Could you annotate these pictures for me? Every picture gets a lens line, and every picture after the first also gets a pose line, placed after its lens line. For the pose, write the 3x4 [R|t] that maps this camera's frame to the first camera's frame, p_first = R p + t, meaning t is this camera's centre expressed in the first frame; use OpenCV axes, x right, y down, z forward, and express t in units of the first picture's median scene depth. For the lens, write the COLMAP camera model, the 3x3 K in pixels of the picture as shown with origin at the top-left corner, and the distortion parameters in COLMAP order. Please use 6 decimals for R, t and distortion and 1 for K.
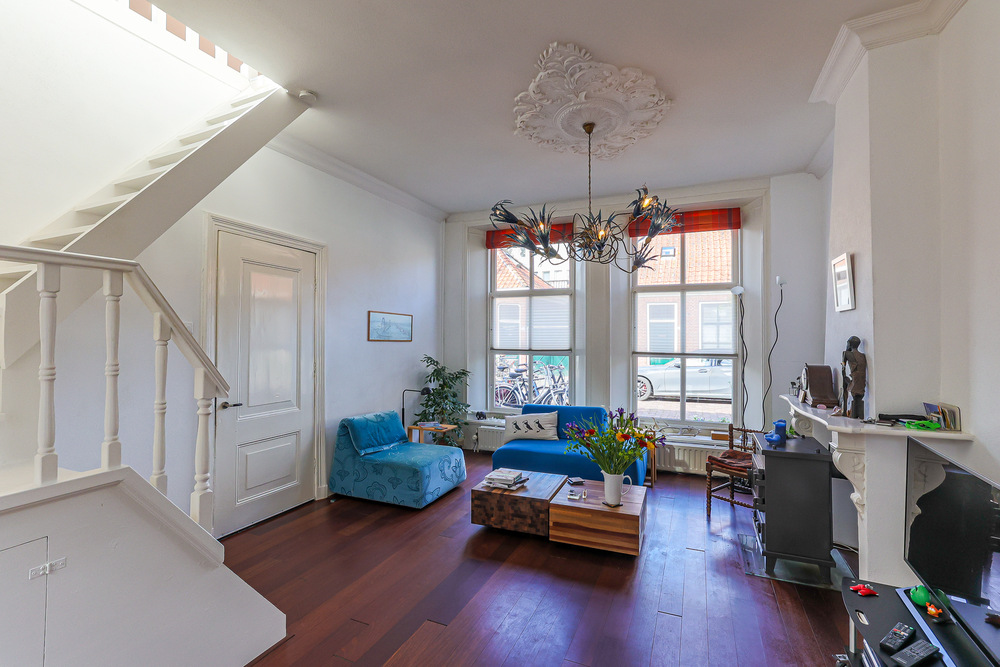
lens RADIAL K [[457.3, 0, 500.7], [0, 457.3, 335.4], [0, 0, 1]] dist [-0.016646, 0.004767]
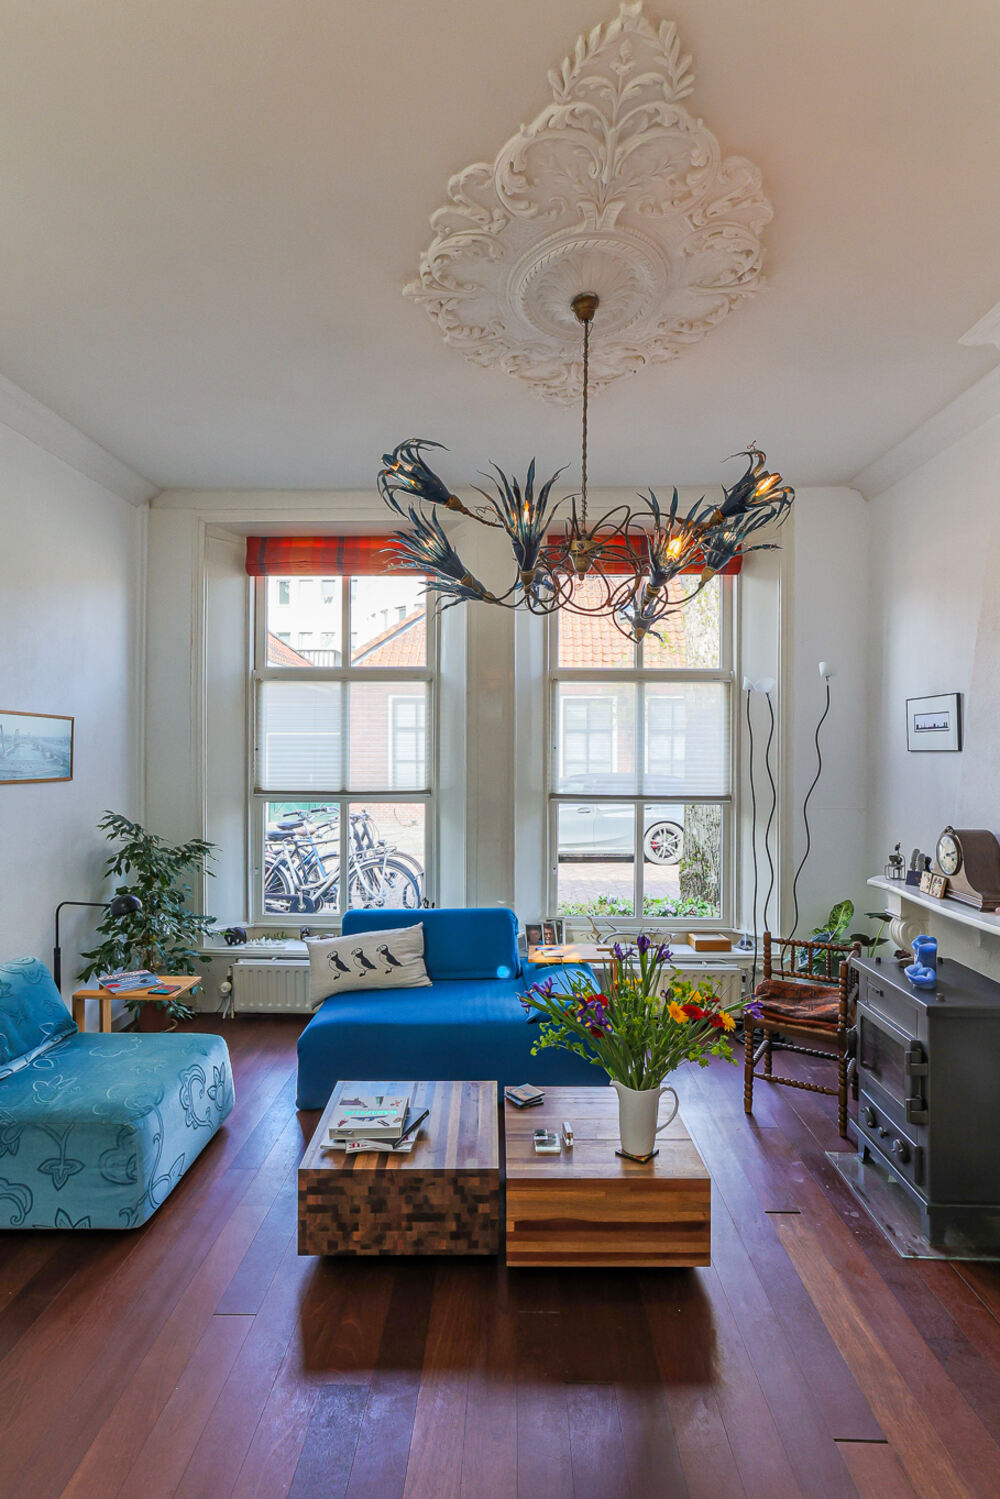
lens RADIAL K [[761.7, 0, 498.8], [0, 761.7, 752.6], [0, 0, 1]] dist [-0.009446, 0.006821]
pose [[0.924661, -0.002789, 0.380781, -0.120868], [-0.001579, 0.999937, 0.011156, -0.025595], [-0.380787, -0.010917, 0.924598, 0.257453]]
